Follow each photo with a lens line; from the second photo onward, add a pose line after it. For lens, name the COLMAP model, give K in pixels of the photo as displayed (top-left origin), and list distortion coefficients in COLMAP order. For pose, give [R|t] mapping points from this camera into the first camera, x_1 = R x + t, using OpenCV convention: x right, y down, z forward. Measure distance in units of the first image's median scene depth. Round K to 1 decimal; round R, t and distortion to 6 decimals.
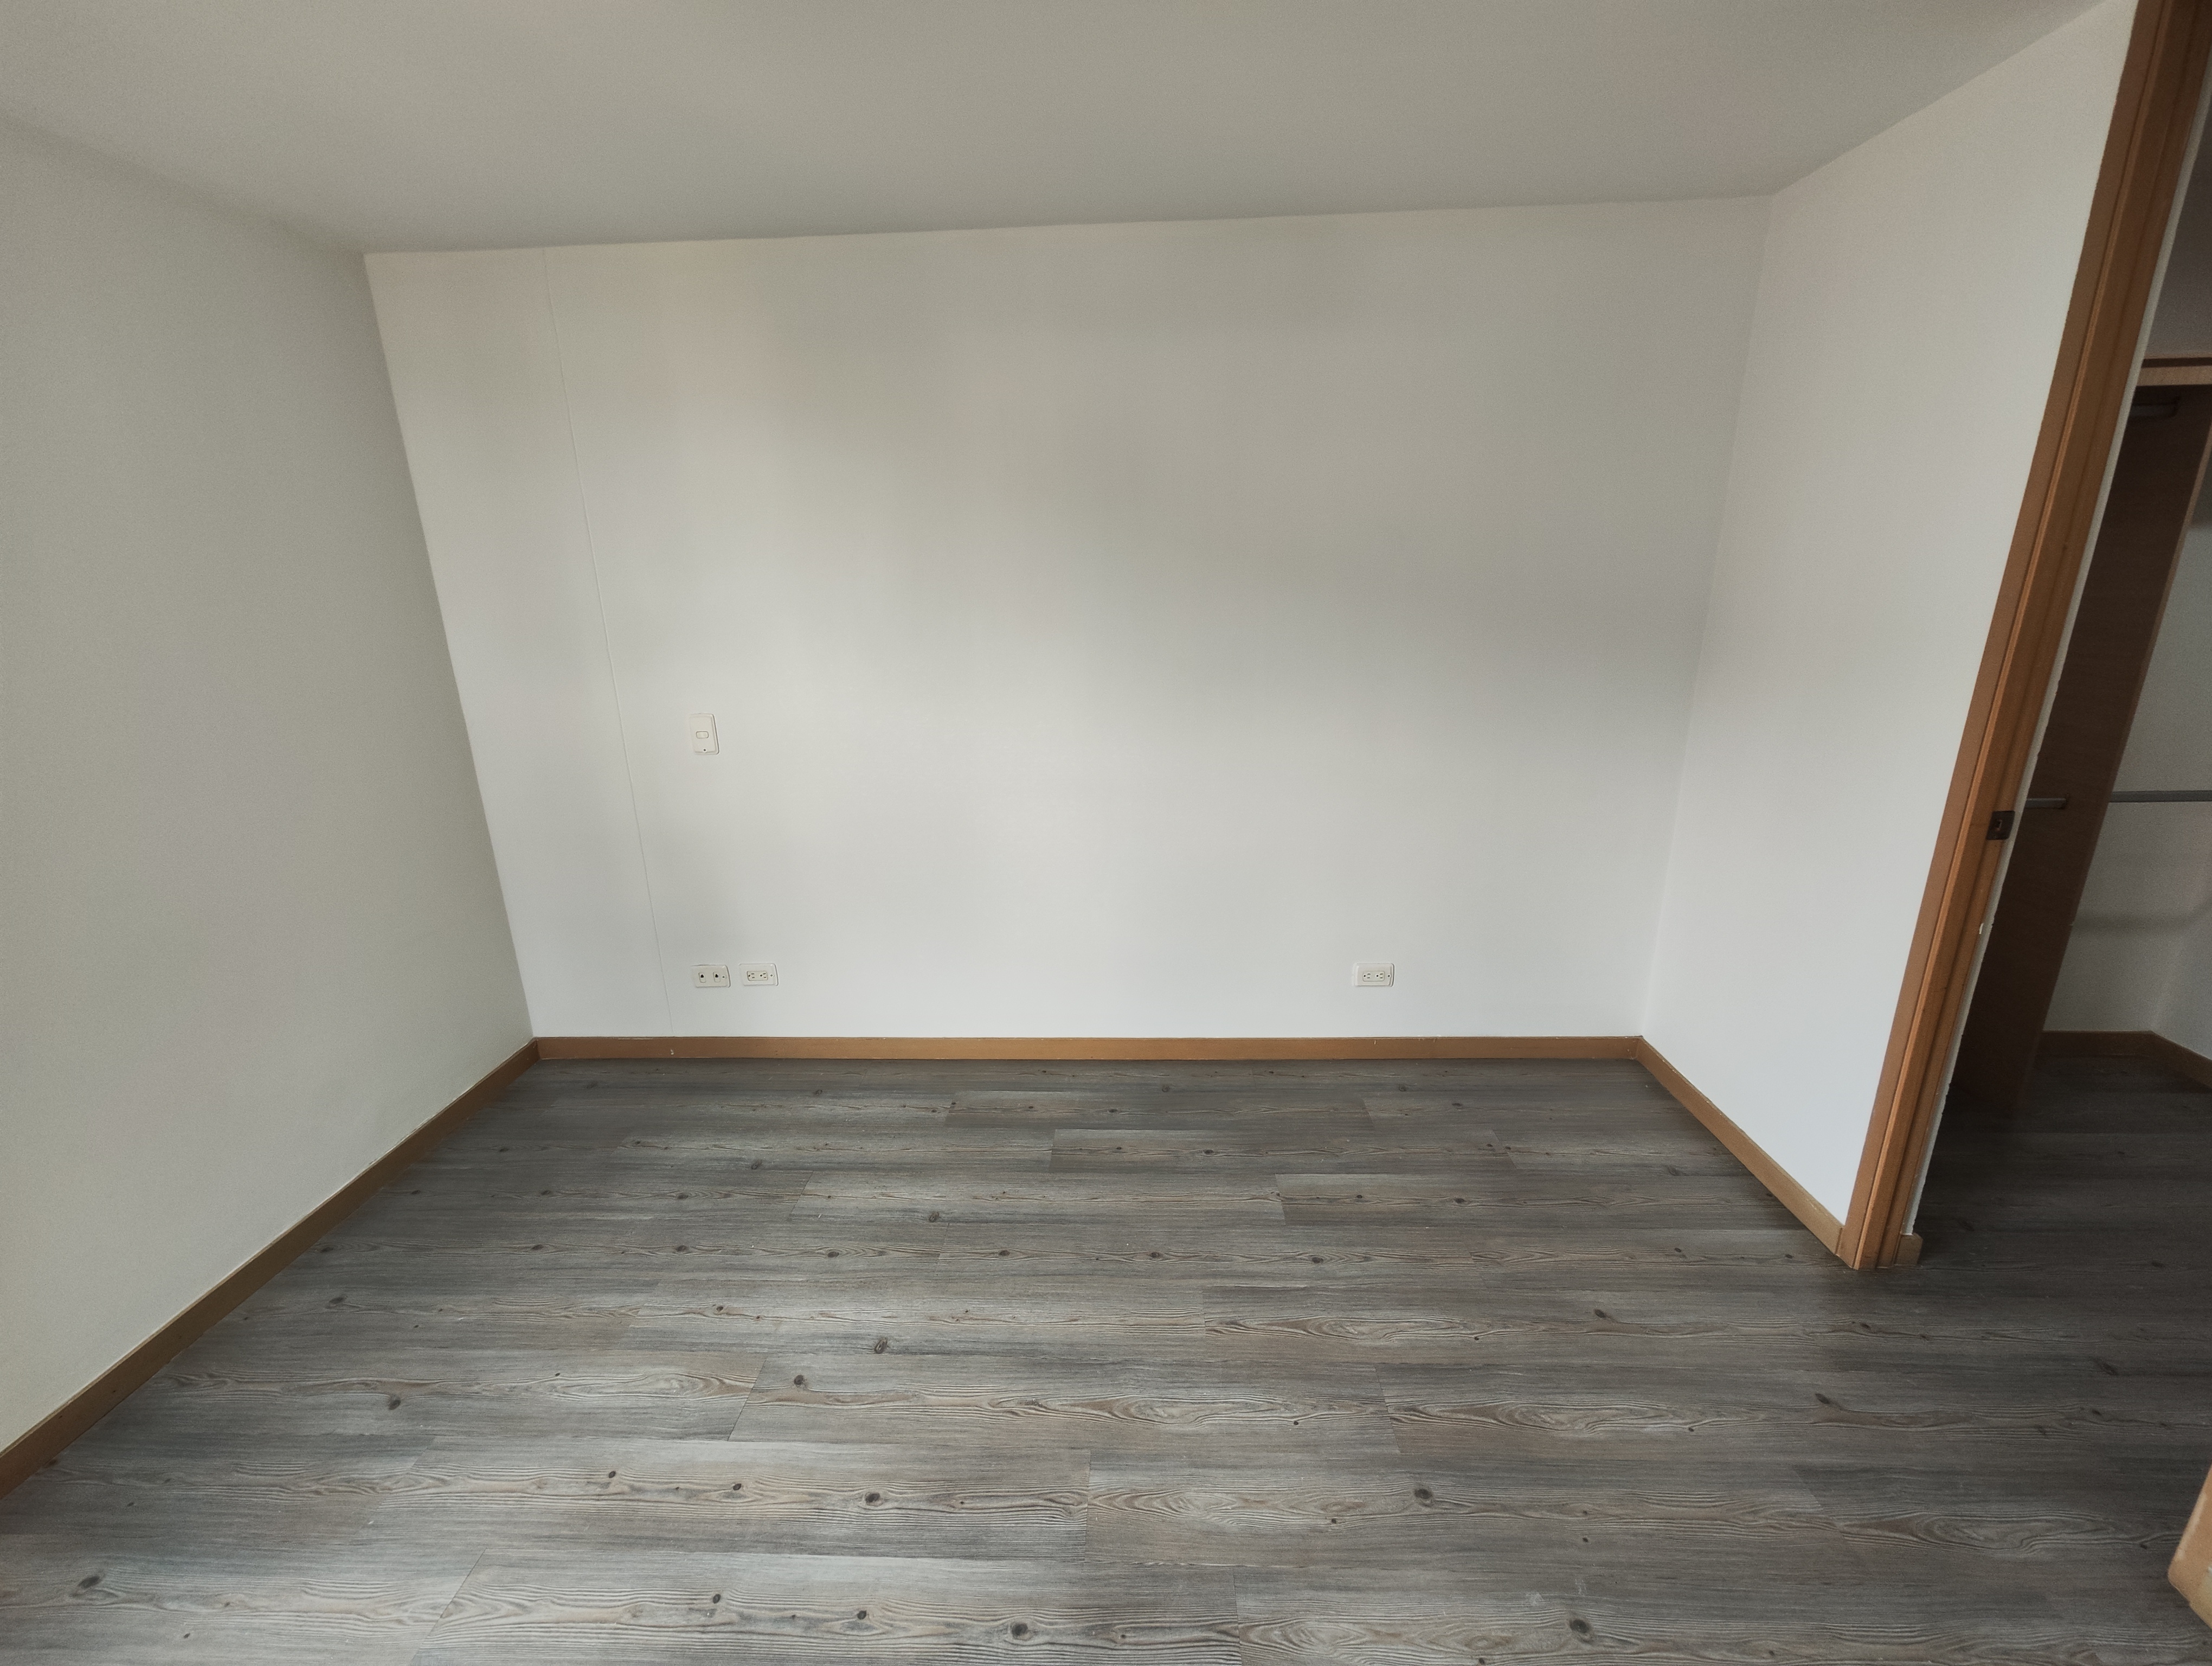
lens RADIAL K [[918.1, 0, 1093.8], [0, 918.1, 836.7], [0, 0, 1]] dist [-0.004414, 0.002946]
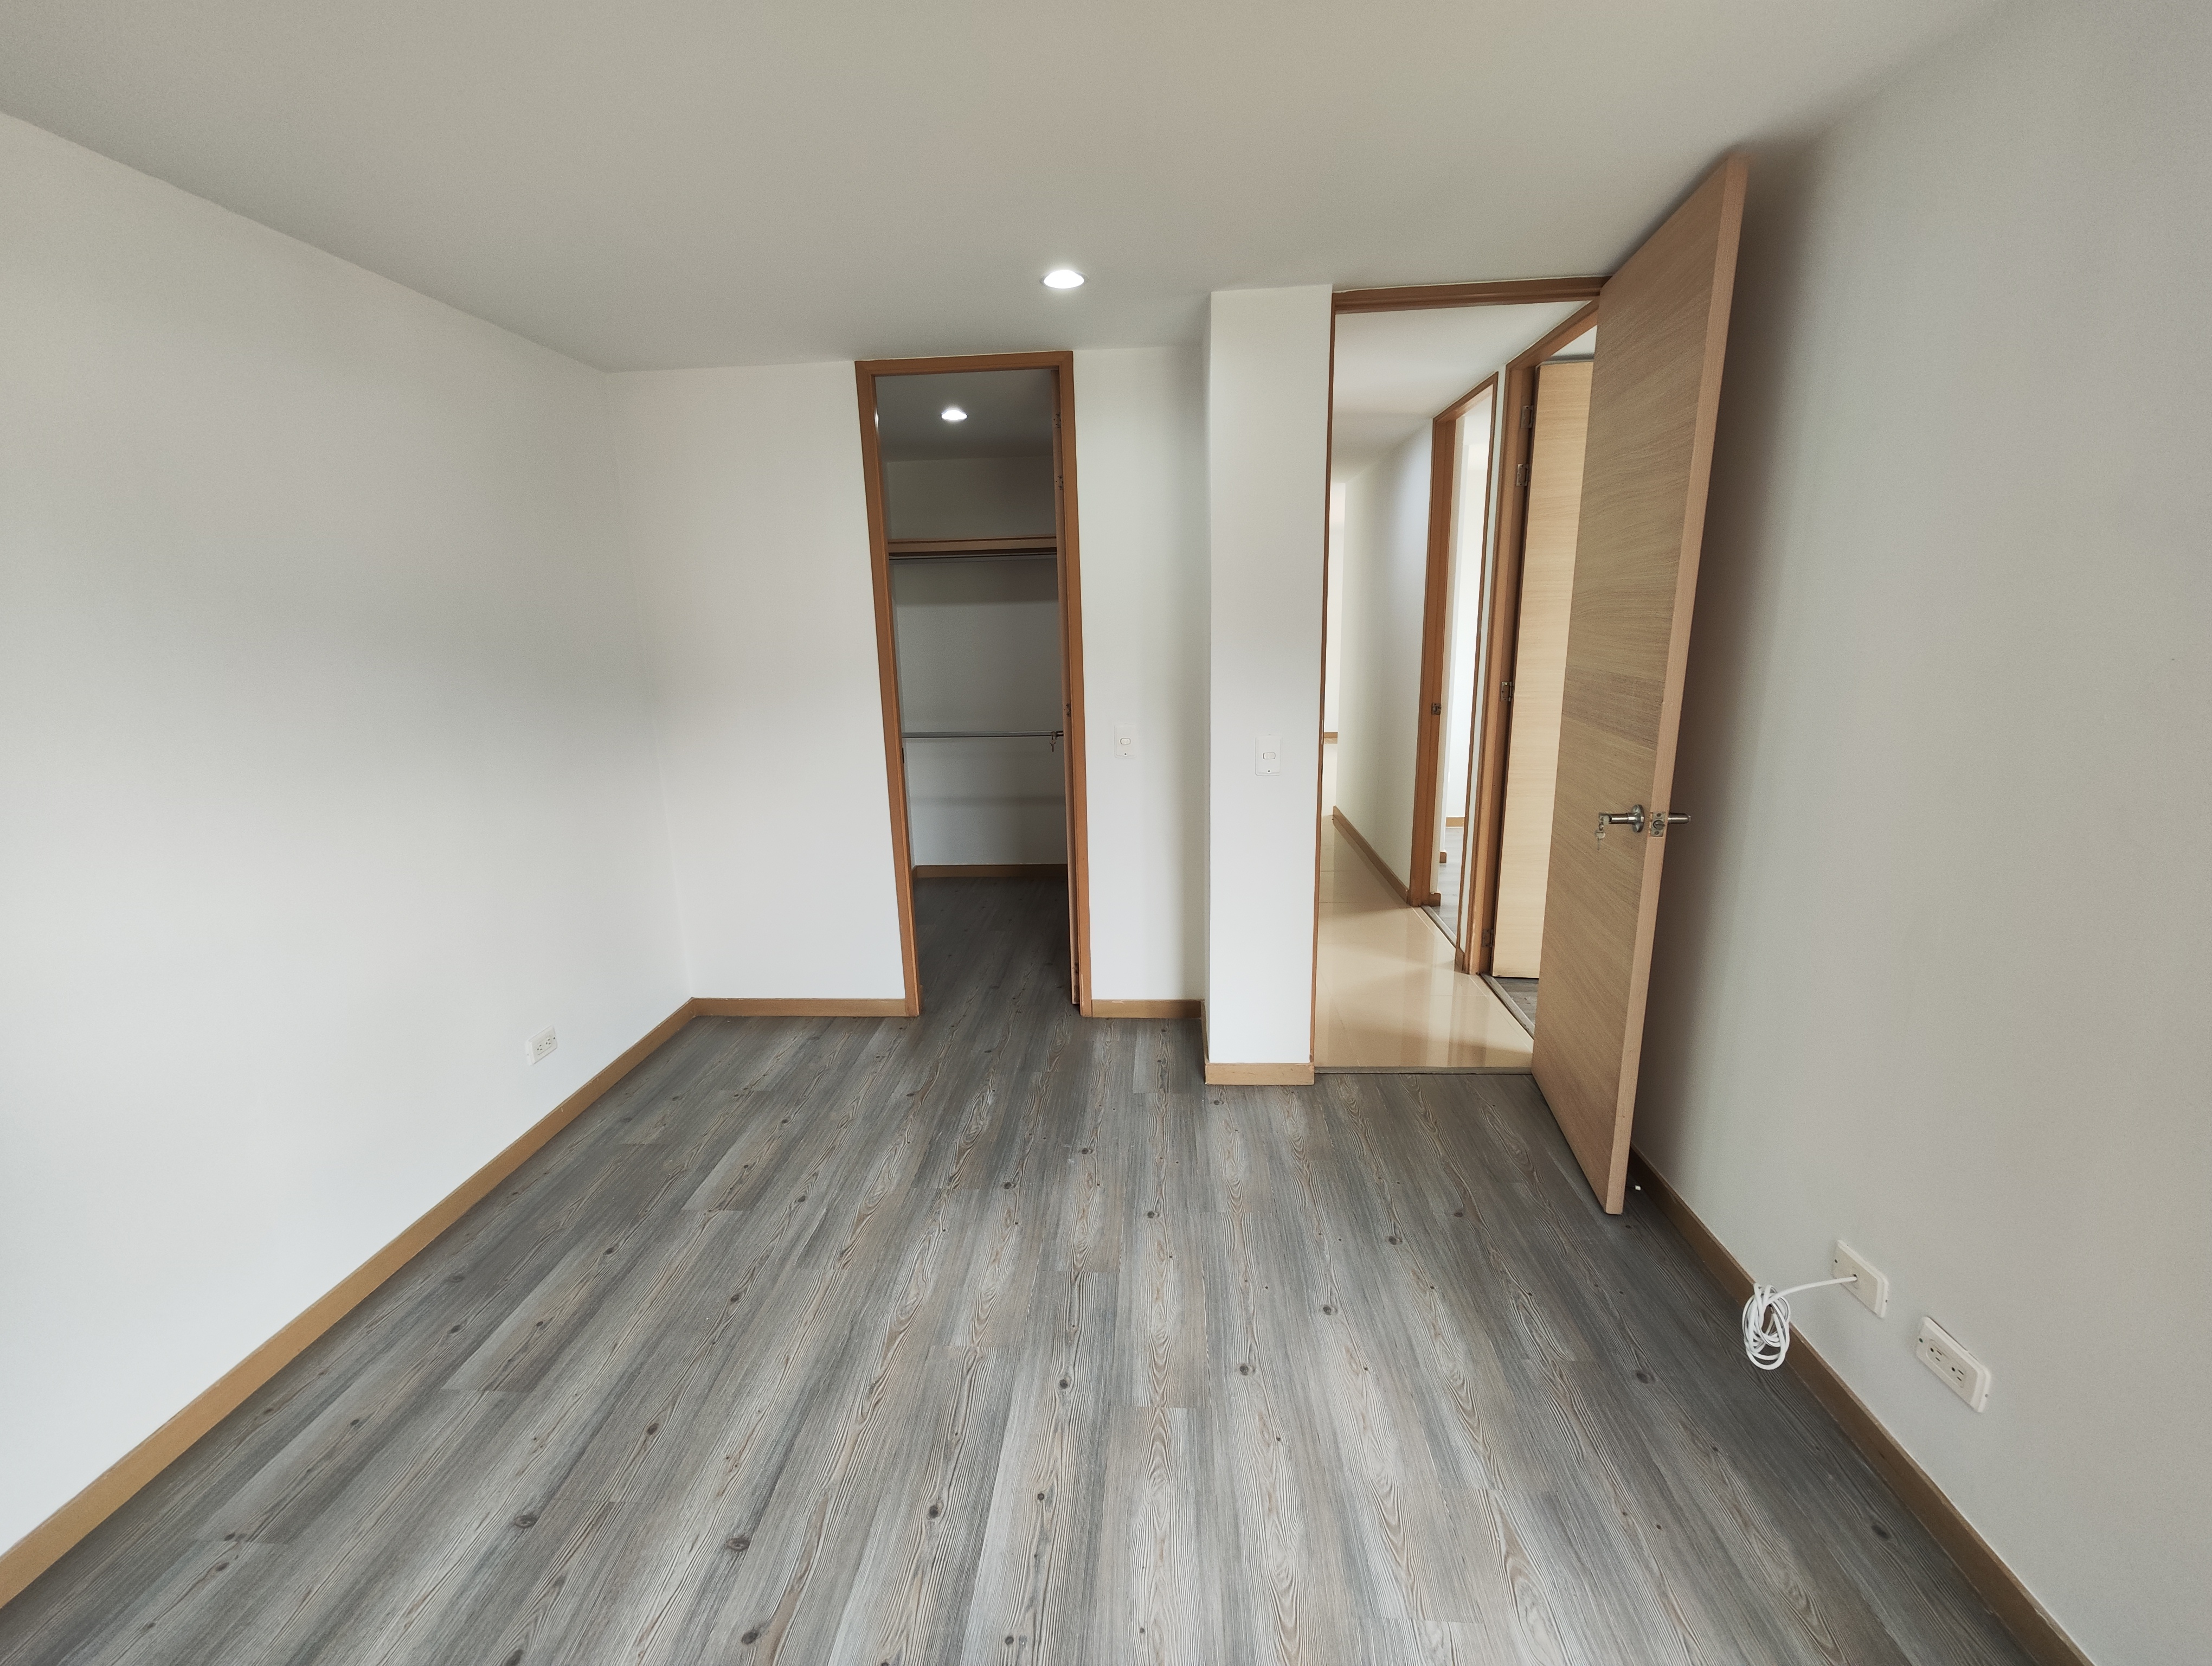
lens RADIAL K [[918.1, 0, 1105.2], [0, 918.1, 840.0], [0, 0, 1]] dist [-0.004414, 0.002946]
pose [[0.017394, -0.212843, 0.976931, -0.878290], [0.301050, 0.932852, 0.197880, -0.097660], [-0.953450, 0.290664, 0.080303, 0.424762]]
